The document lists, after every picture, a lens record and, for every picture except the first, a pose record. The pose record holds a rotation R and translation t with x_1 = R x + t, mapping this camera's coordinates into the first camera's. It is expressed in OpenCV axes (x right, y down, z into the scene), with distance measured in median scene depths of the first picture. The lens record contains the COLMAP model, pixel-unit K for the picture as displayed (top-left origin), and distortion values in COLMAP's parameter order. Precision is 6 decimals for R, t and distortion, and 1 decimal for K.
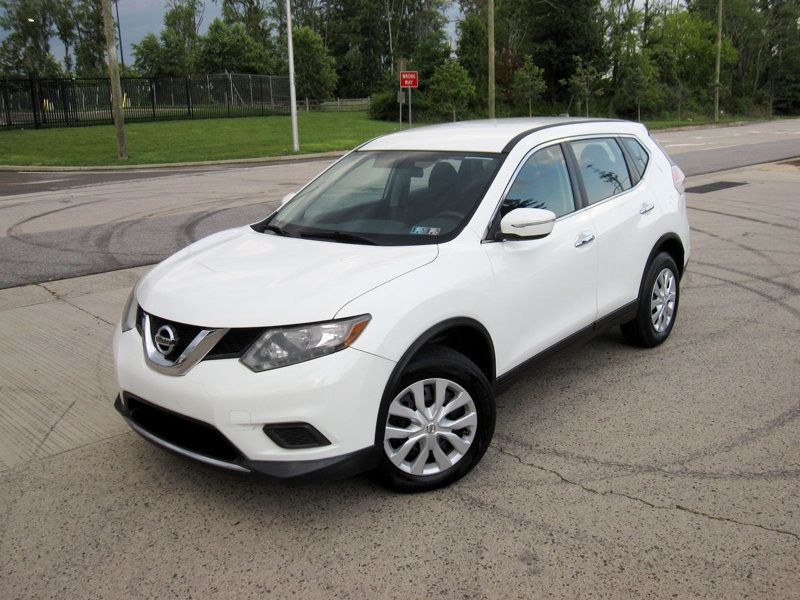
lens RADIAL K [[777.5, 0, 400.0], [0, 777.5, 300.0], [0, 0, 1]] dist [-0.070795, 0.033047]
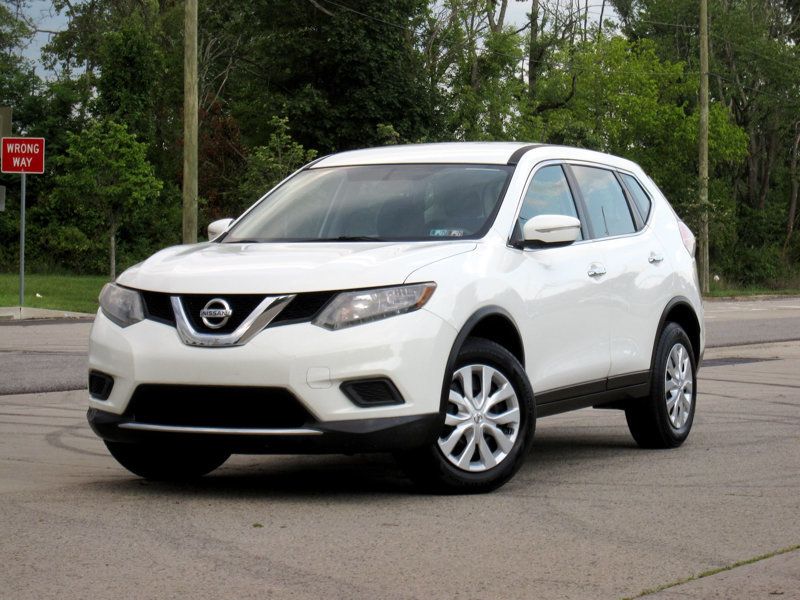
lens RADIAL K [[2222.0, 0, 400.0], [0, 2222.0, 300.0], [0, 0, 1]] dist [-0.010891, 0.032485]
pose [[0.969171, 0.029026, 0.244673, -0.070667], [0.027832, 0.973783, -0.225768, 0.061966], [-0.244811, 0.225618, 0.942955, -0.155043]]
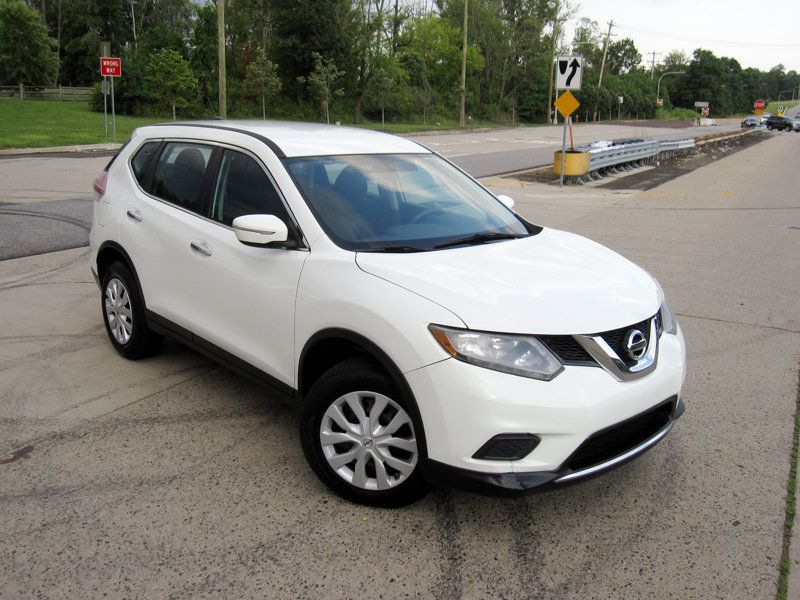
lens RADIAL K [[777.5, 0, 400.0], [0, 777.5, 300.0], [0, 0, 1]] dist [-0.070795, 0.033047]
pose [[0.957404, -0.018889, 0.288132, 0.058667], [0.017604, 0.999820, 0.007048, -0.022305], [-0.288213, -0.001676, 0.957565, 0.076272]]
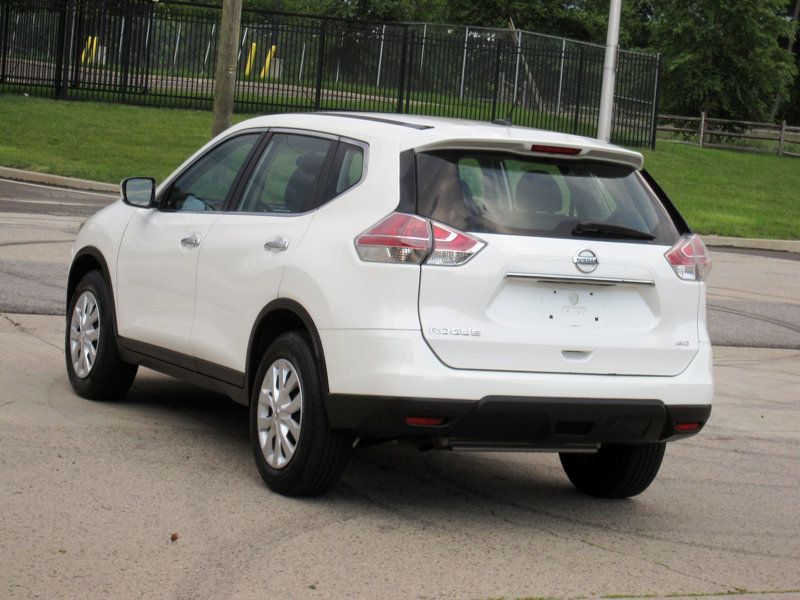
lens RADIAL K [[2222.0, 0, 400.0], [0, 2222.0, 300.0], [0, 0, 1]] dist [-0.010891, 0.032485]
pose [[0.952552, 0.140610, -0.269951, 0.081512], [-0.184611, 0.972040, -0.145114, 0.041048], [0.241999, 0.188064, 0.951876, -0.161270]]
